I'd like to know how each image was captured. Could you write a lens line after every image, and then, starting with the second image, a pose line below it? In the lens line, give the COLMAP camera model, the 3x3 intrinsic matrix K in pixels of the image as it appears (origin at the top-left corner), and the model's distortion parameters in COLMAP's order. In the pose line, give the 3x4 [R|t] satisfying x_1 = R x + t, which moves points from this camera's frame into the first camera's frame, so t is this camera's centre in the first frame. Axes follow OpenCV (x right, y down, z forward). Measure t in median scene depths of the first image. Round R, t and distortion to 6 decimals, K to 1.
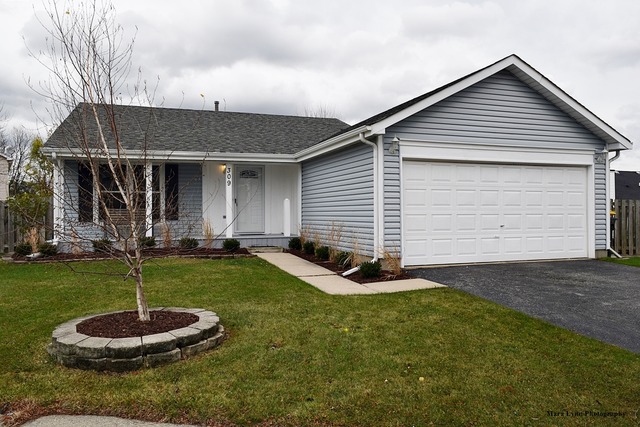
lens RADIAL K [[502.0, 0, 320.0], [0, 502.0, 213.5], [0, 0, 1]] dist [-0.002751, -0.001057]
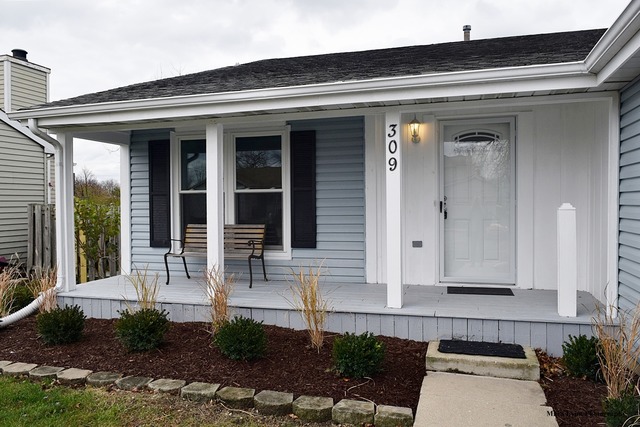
lens RADIAL K [[502.0, 0, 320.0], [0, 502.0, 213.5], [0, 0, 1]] dist [-0.002751, -0.001057]
pose [[0.807485, 0.011311, -0.589780, -0.001583], [0.002712, 0.999734, 0.022885, -0.030864], [0.589883, -0.020079, 0.807239, 0.632413]]
